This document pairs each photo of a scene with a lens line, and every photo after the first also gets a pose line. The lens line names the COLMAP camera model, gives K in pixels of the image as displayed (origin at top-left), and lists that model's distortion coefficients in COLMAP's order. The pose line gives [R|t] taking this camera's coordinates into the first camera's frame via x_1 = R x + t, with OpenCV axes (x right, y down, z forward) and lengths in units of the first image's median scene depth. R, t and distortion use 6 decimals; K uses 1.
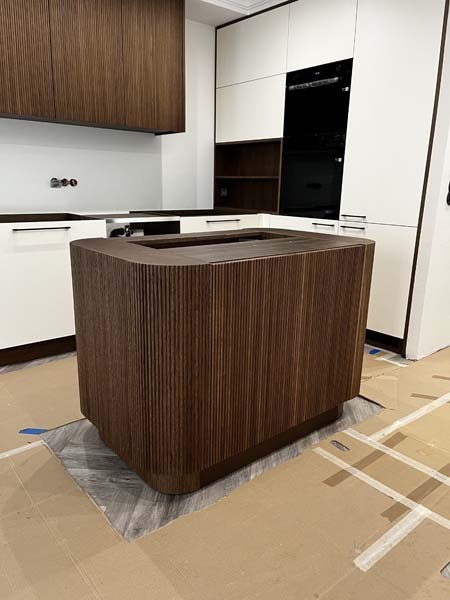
lens RADIAL K [[455.5, 0, 224.2], [0, 455.5, 300.7], [0, 0, 1]] dist [0.039581, -0.016276]
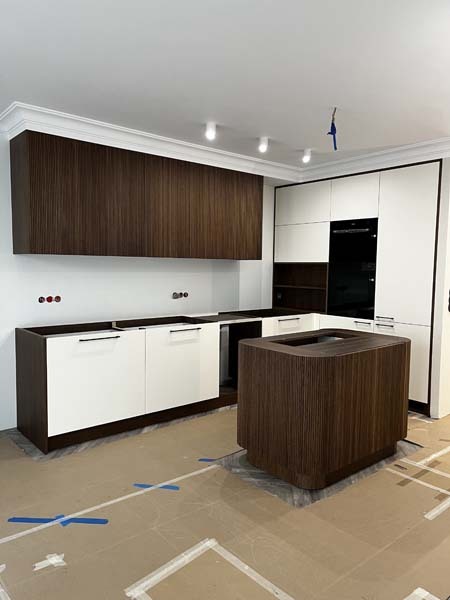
lens RADIAL K [[455.5, 0, 225.0], [0, 455.5, 298.4], [0, 0, 1]] dist [0.039581, -0.016276]
pose [[0.999934, -0.007313, 0.008850, -0.268619], [0.008775, 0.983908, -0.178461, 0.011314], [-0.007402, 0.178527, 0.983907, -0.496705]]
